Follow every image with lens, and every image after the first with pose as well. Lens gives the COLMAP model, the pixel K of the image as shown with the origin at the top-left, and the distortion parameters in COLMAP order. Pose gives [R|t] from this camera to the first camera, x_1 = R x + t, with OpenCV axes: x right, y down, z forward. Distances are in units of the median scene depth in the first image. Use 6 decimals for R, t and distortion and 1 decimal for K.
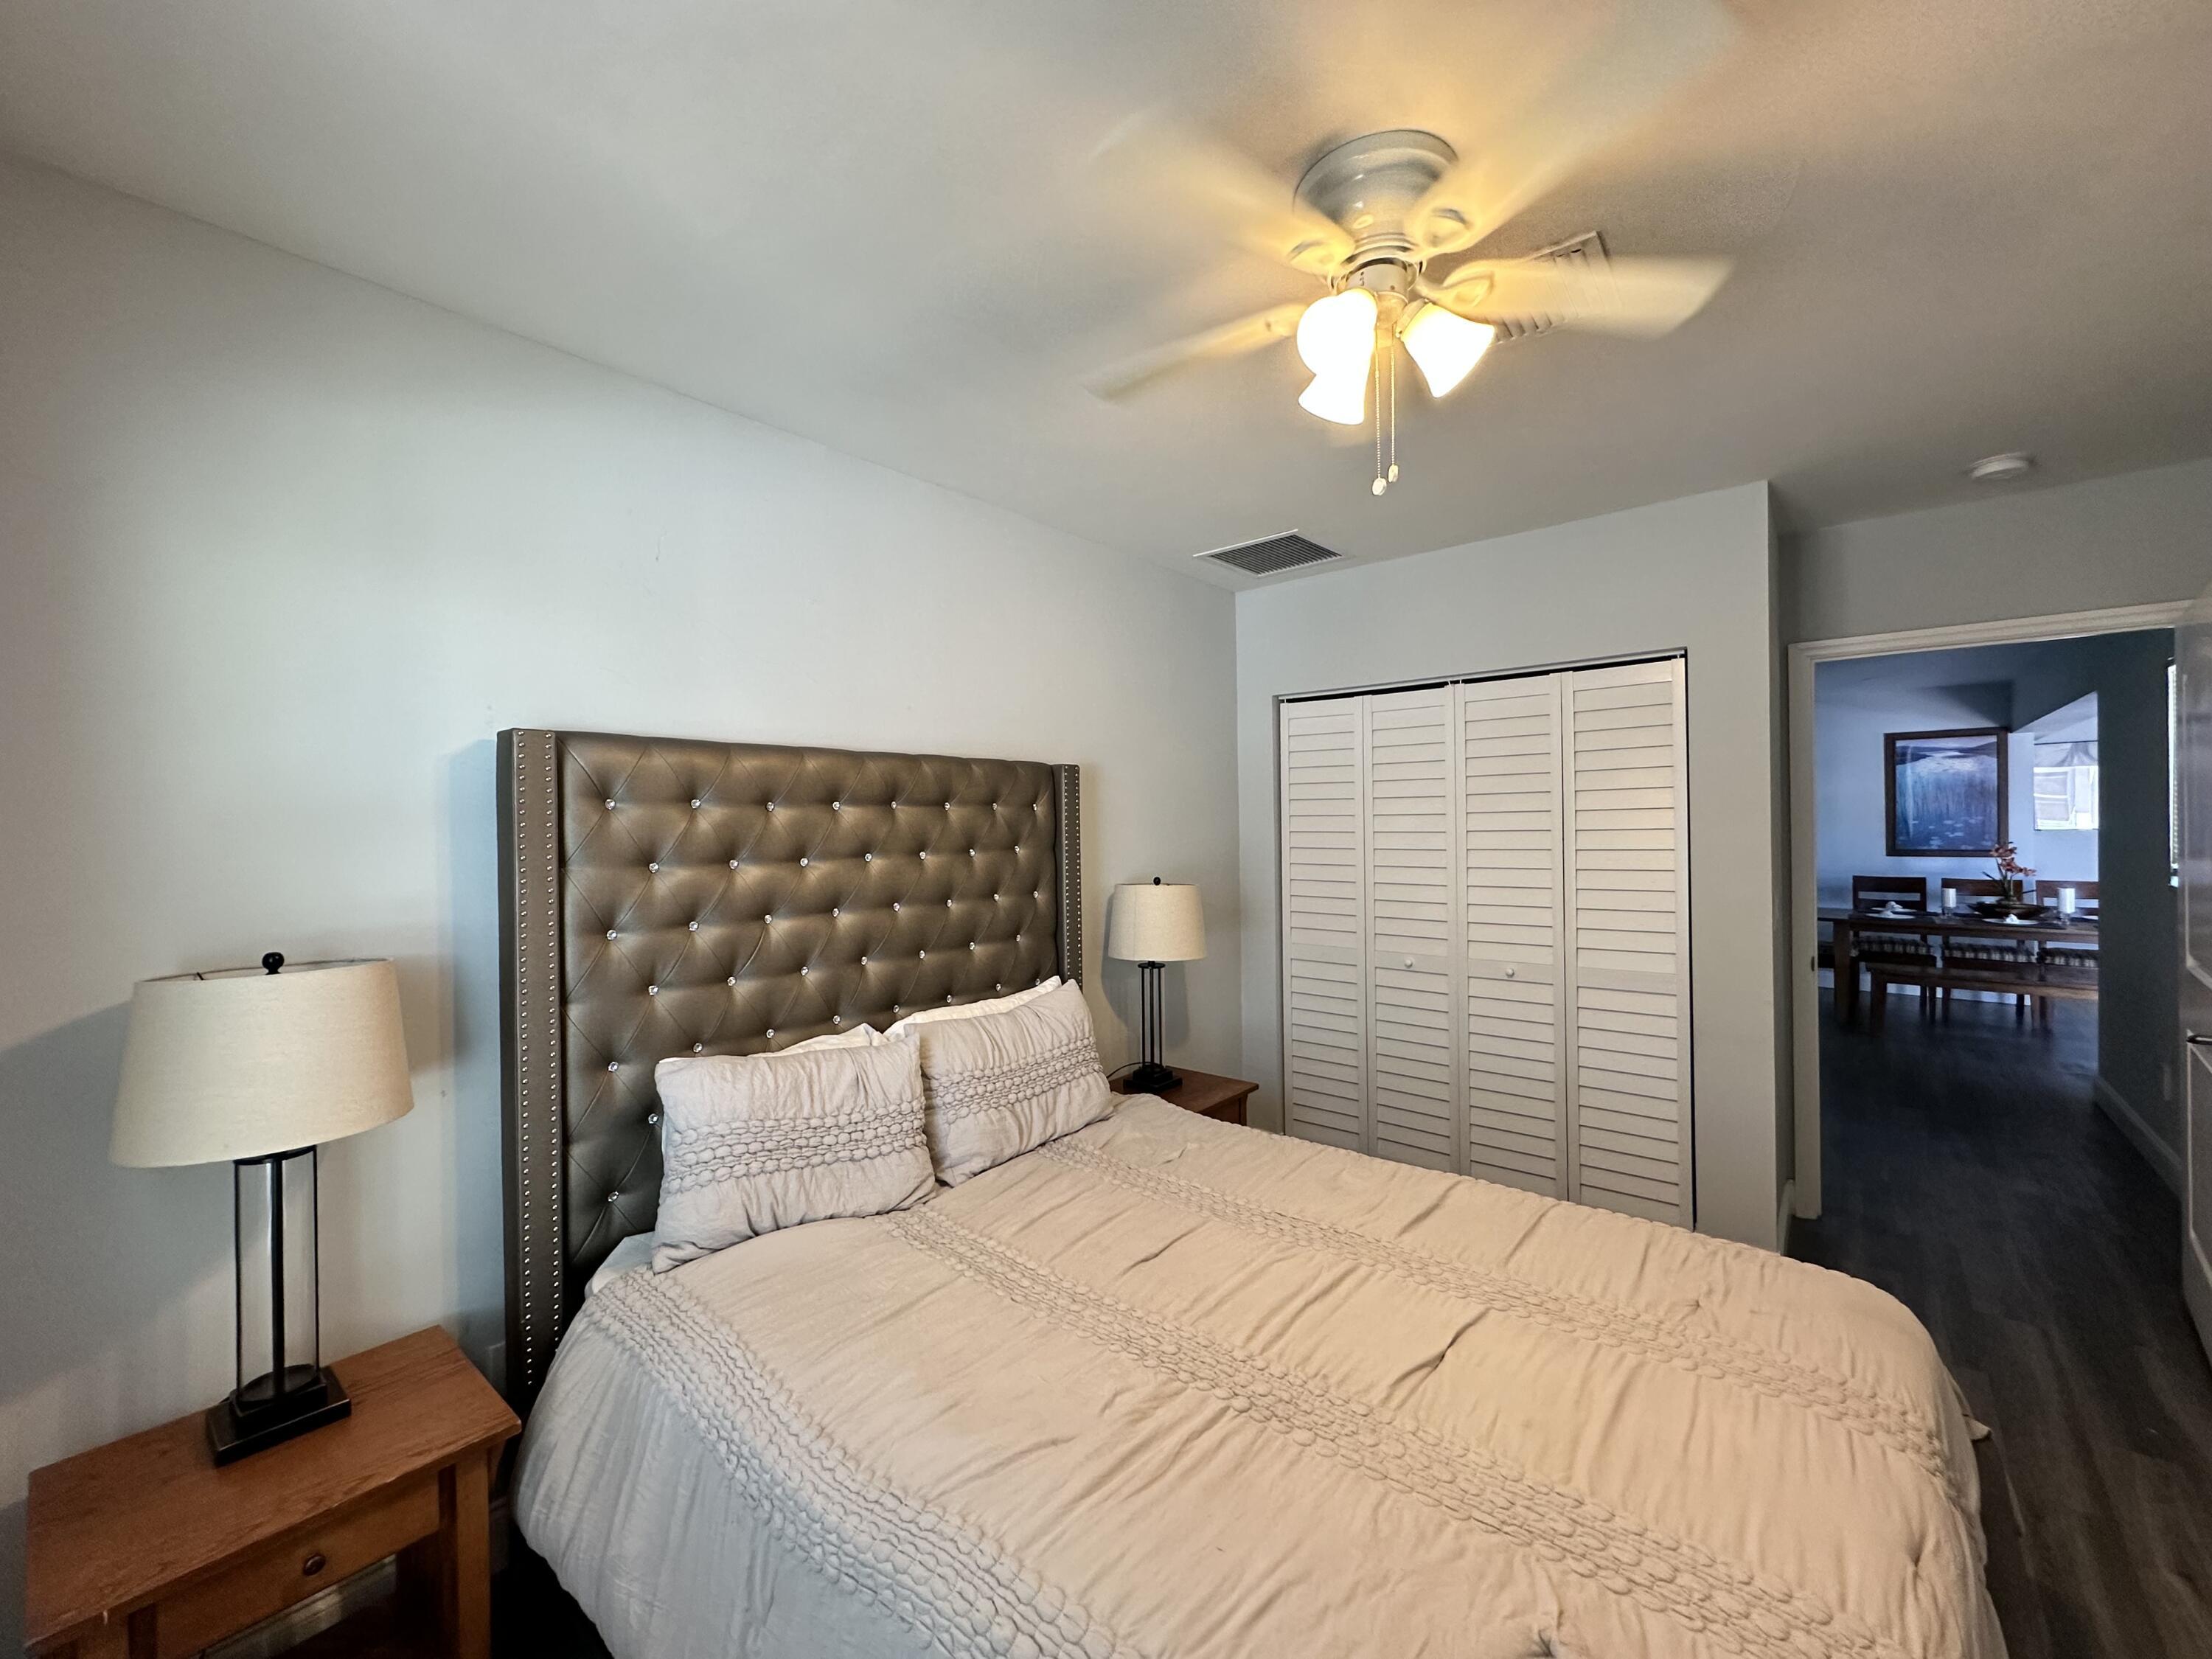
lens RADIAL K [[885.6, 0, 1106.0], [0, 885.6, 829.5], [0, 0, 1]] dist [0.000974, 0.000097]
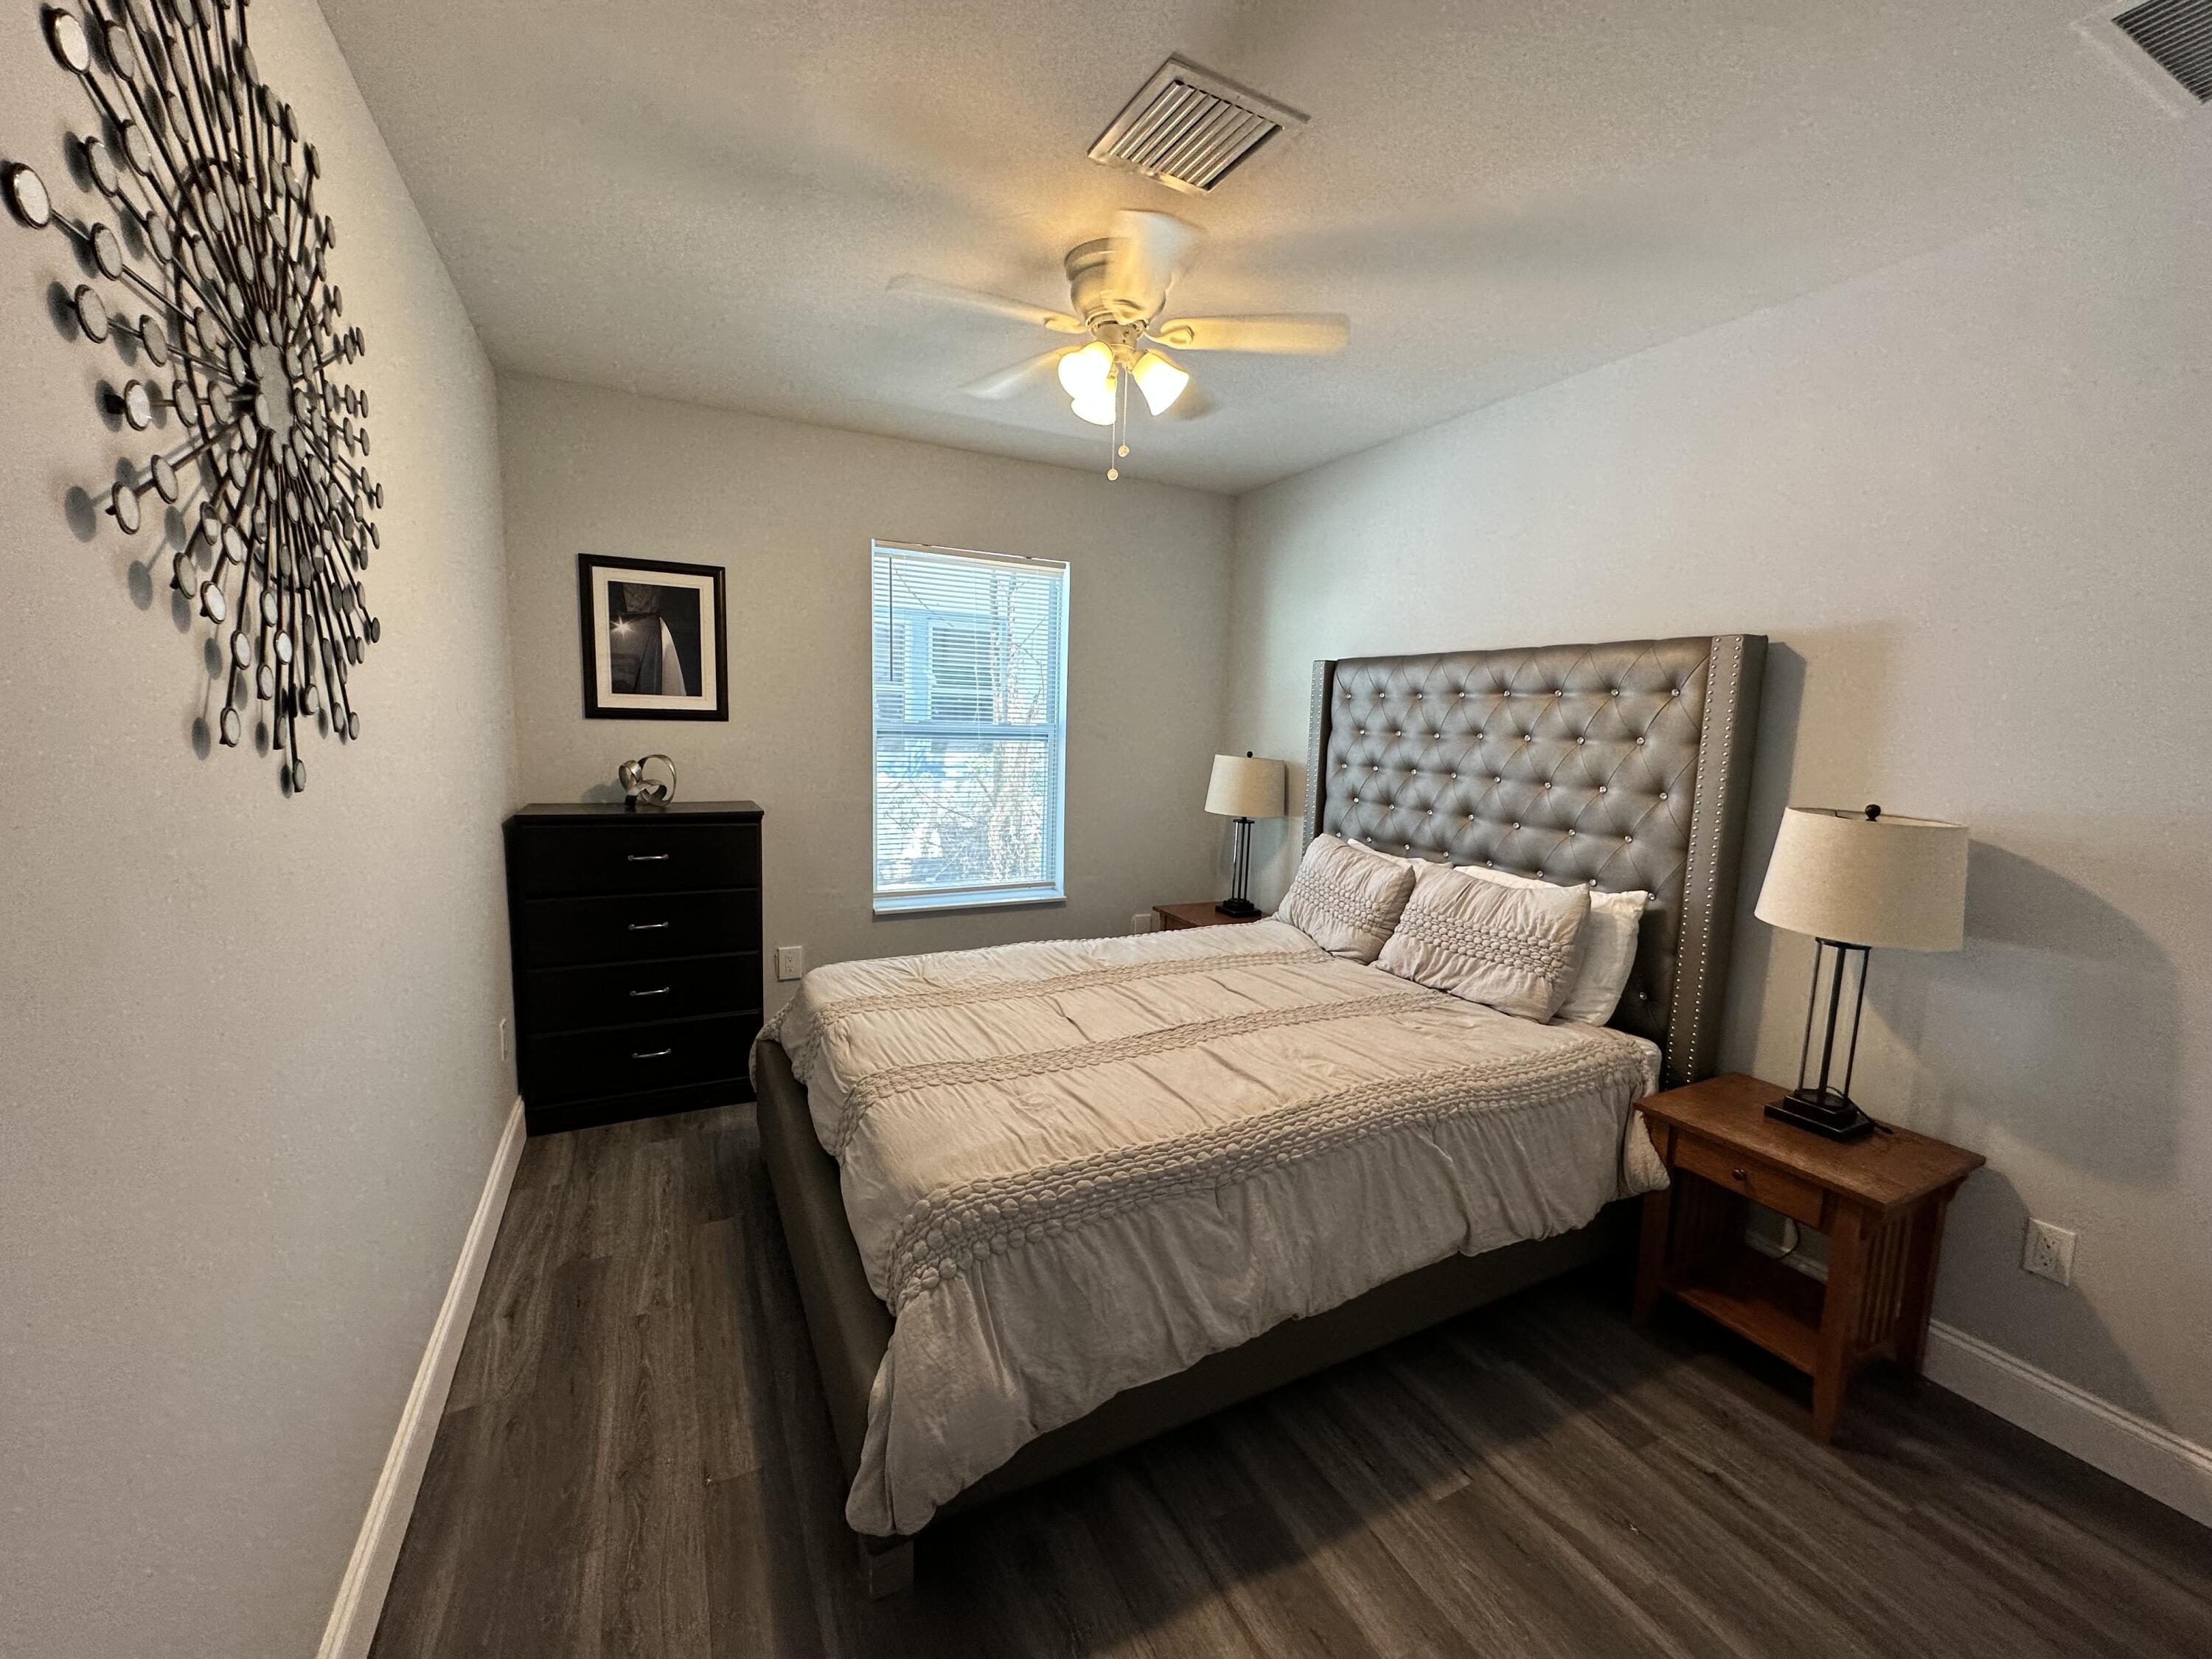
lens RADIAL K [[885.6, 0, 1106.0], [0, 885.6, 829.5], [0, 0, 1]] dist [0.000974, 0.000097]
pose [[-0.390182, 0.121129, -0.912735, 1.202217], [-0.020006, 0.989959, 0.139930, -0.003071], [0.920520, 0.072859, -0.383841, 1.096910]]
